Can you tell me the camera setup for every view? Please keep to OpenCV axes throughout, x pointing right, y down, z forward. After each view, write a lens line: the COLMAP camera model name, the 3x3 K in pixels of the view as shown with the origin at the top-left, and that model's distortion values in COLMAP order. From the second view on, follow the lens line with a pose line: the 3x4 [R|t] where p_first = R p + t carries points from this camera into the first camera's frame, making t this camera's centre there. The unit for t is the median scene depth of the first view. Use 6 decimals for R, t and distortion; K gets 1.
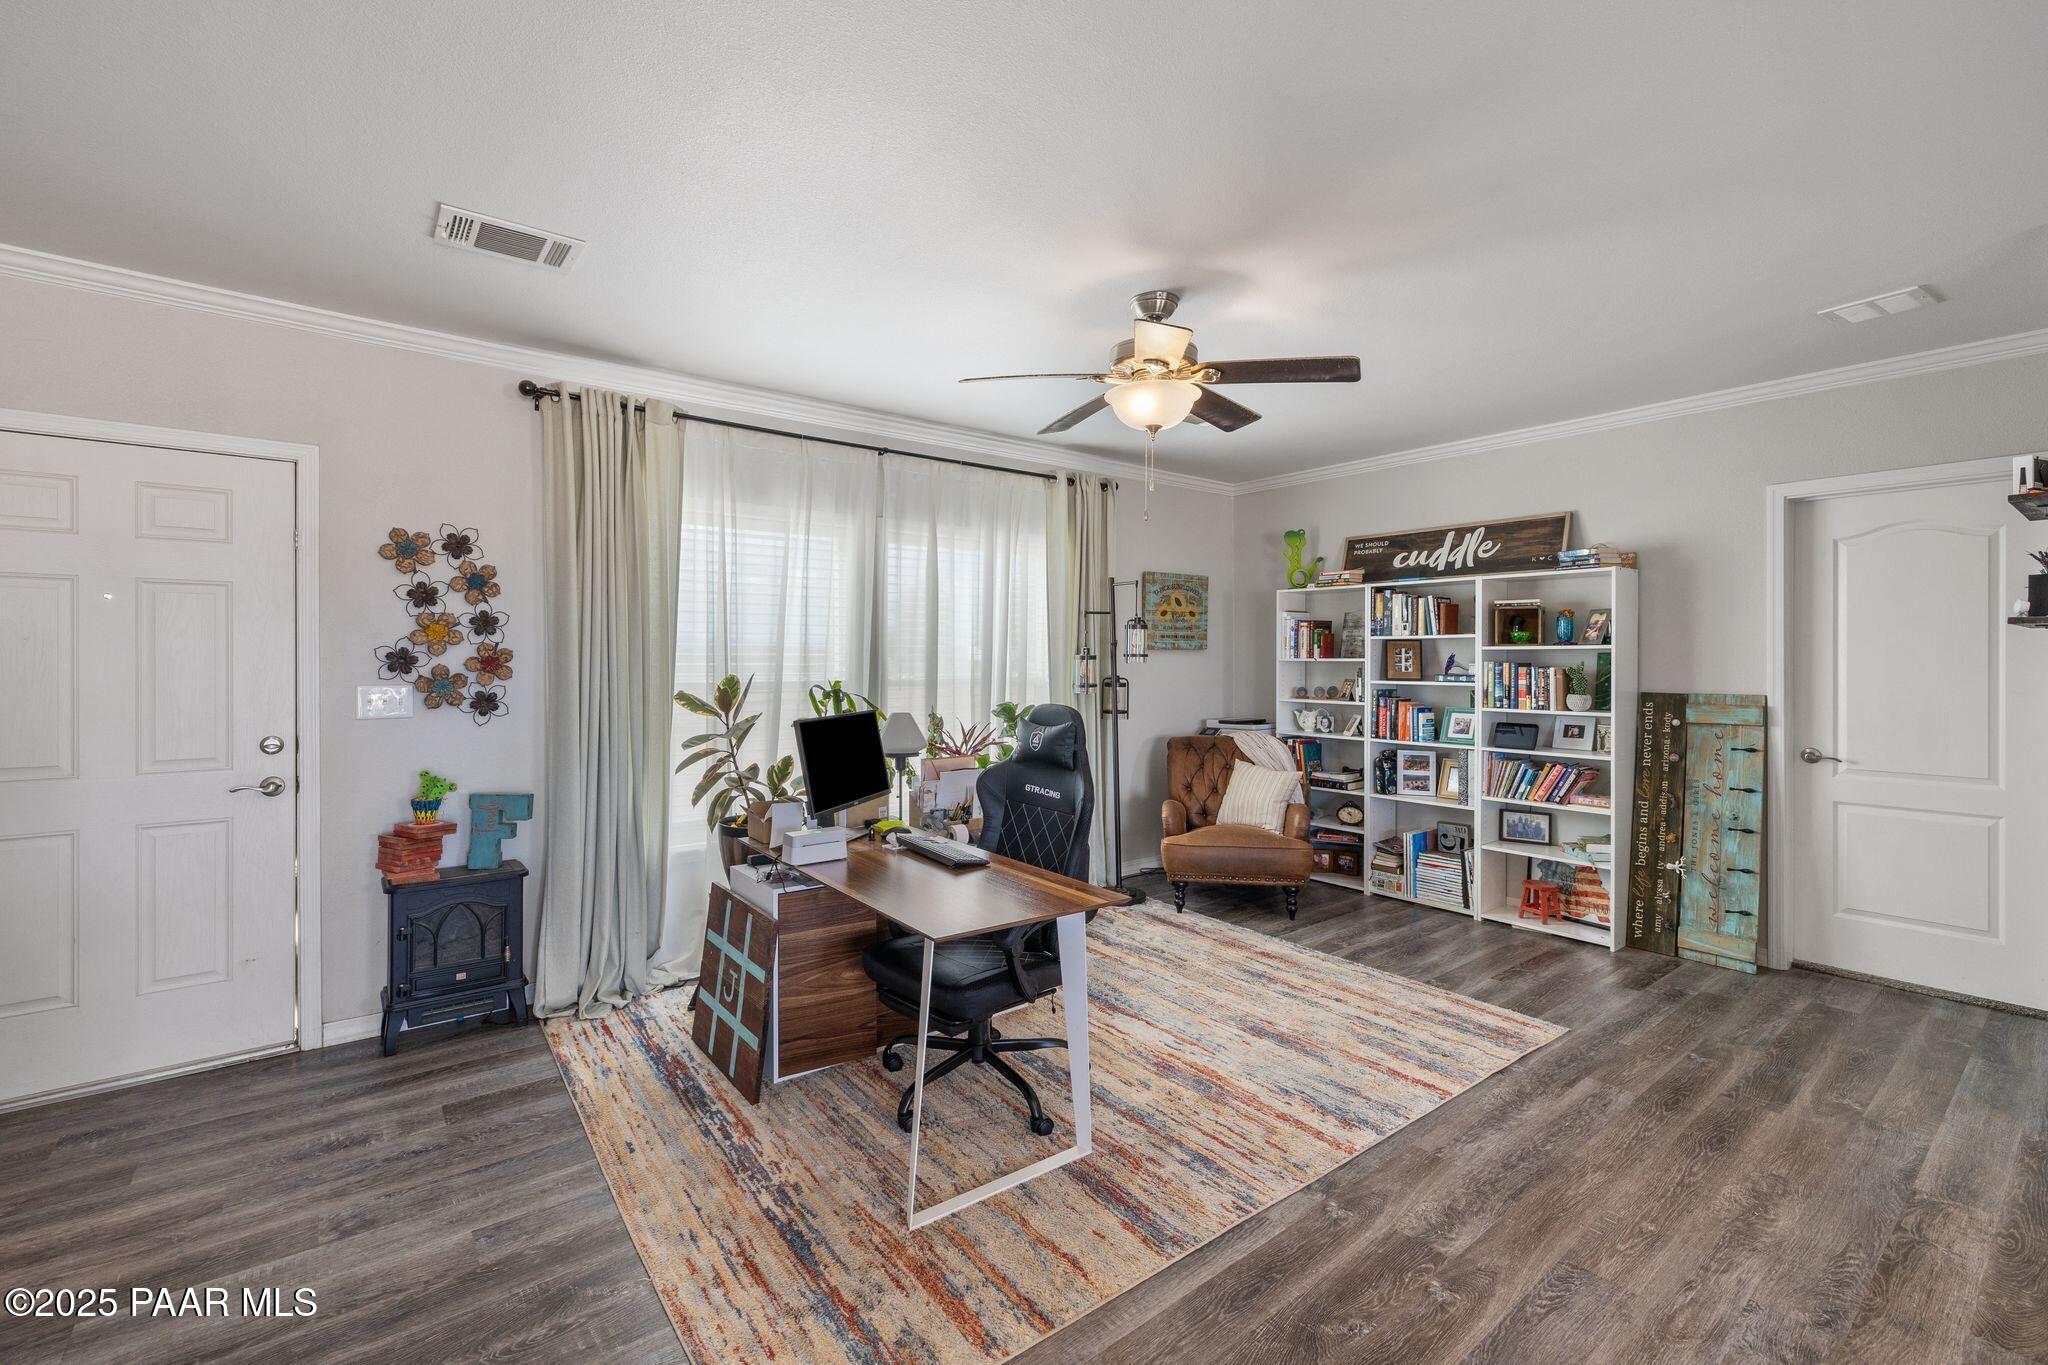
lens RADIAL K [[872.6, 0, 1029.7], [0, 872.6, 672.5], [0, 0, 1]] dist [0.001266, 0.000500]
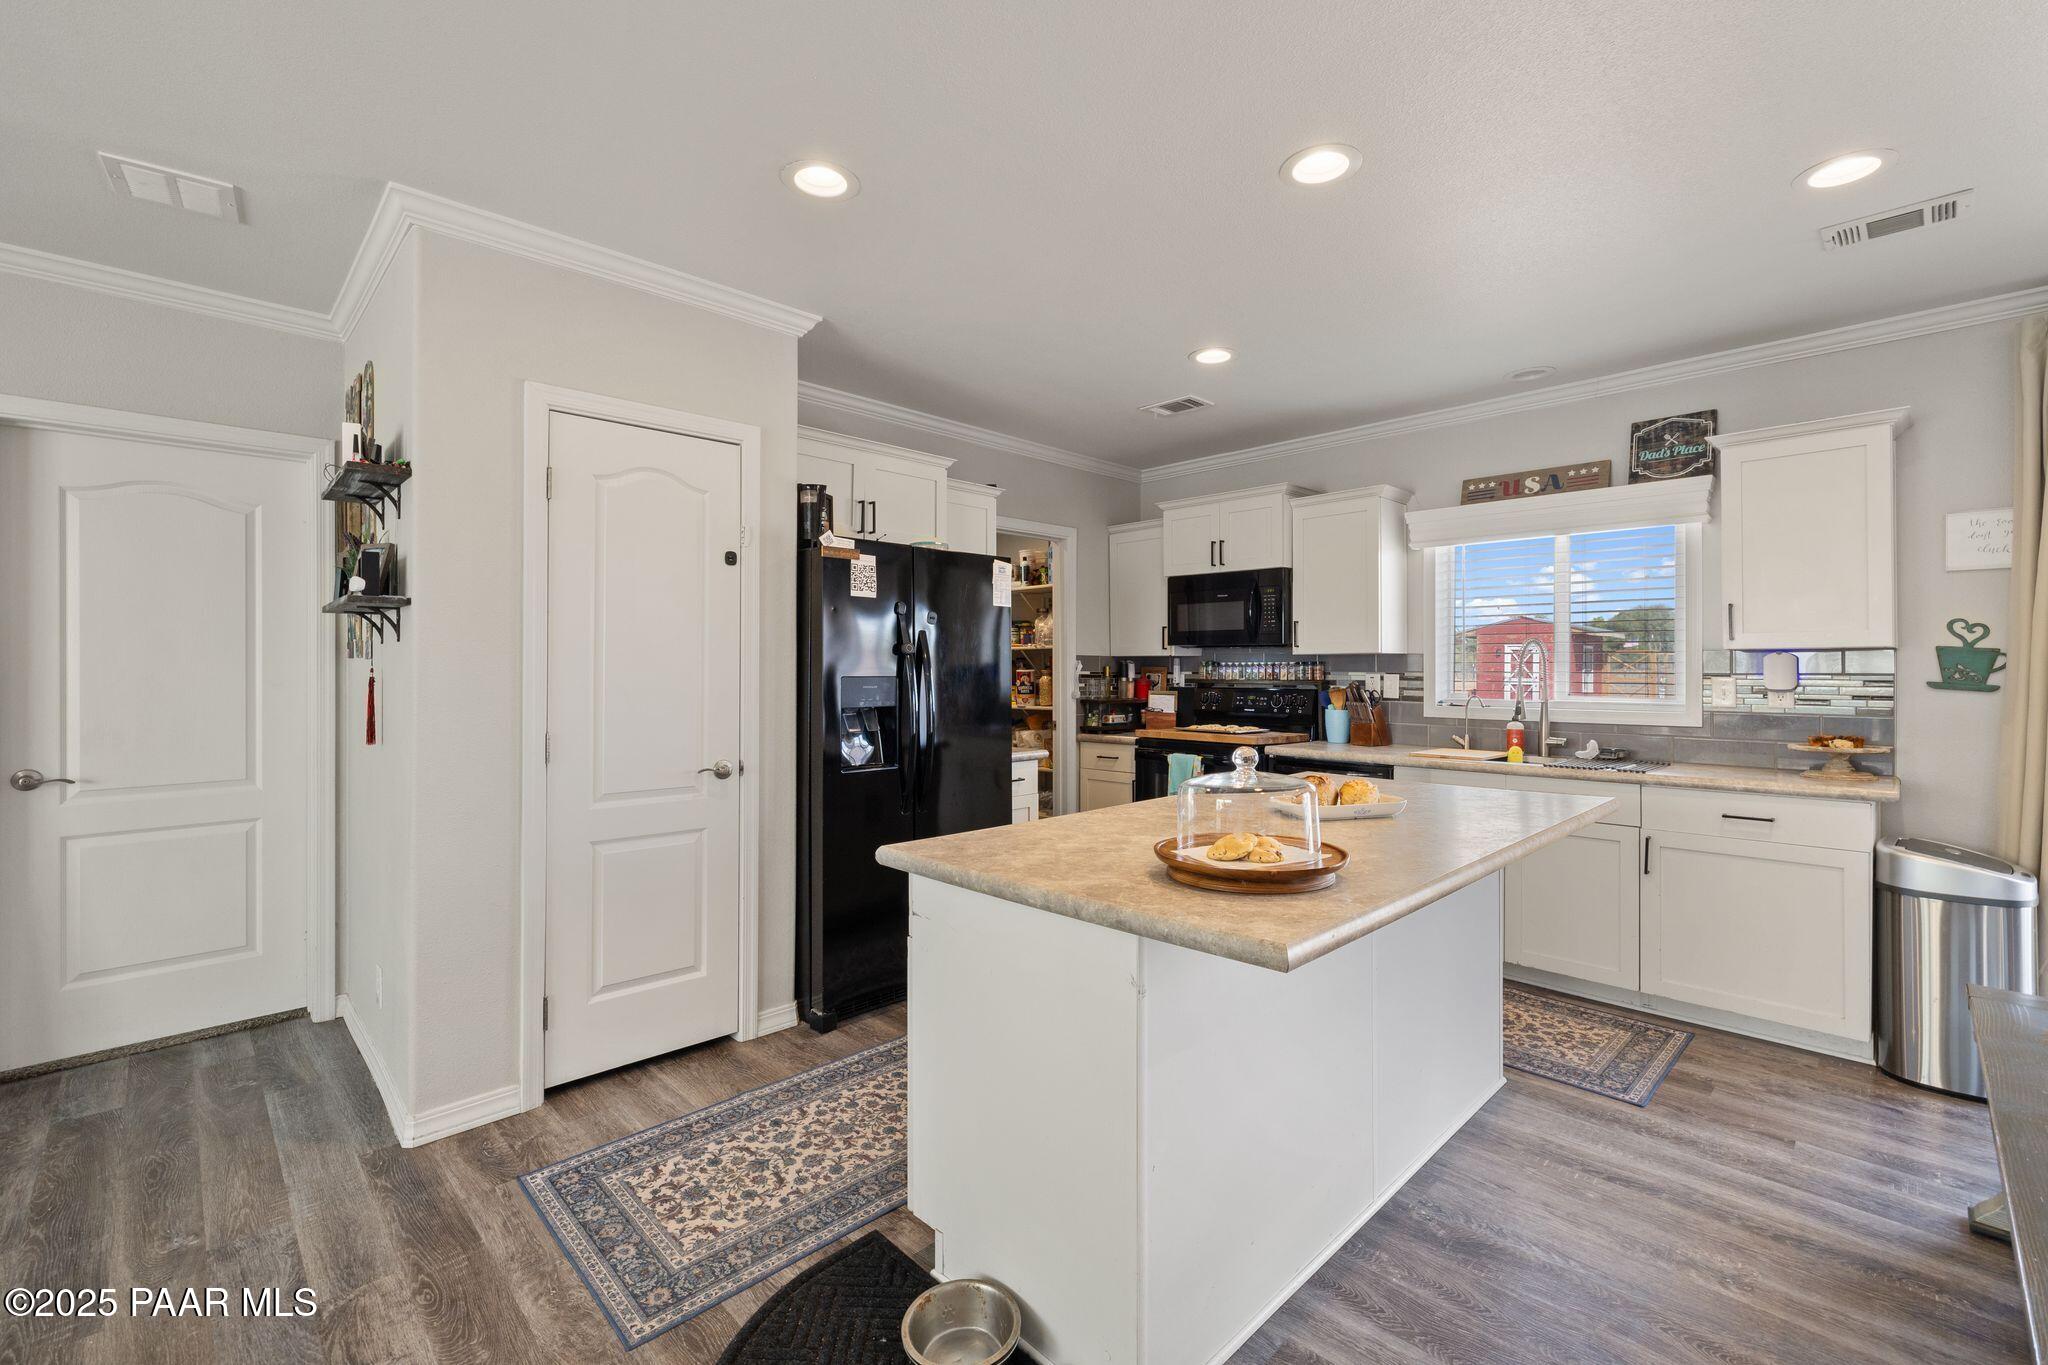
lens RADIAL K [[872.6, 0, 1020.3], [0, 872.6, 666.0], [0, 0, 1]] dist [0.001266, 0.000500]
pose [[-0.105039, -0.004931, 0.994456, 0.100515], [0.010224, 0.999930, 0.006038, 0.005425], [-0.994416, 0.010801, -0.104981, 0.286206]]
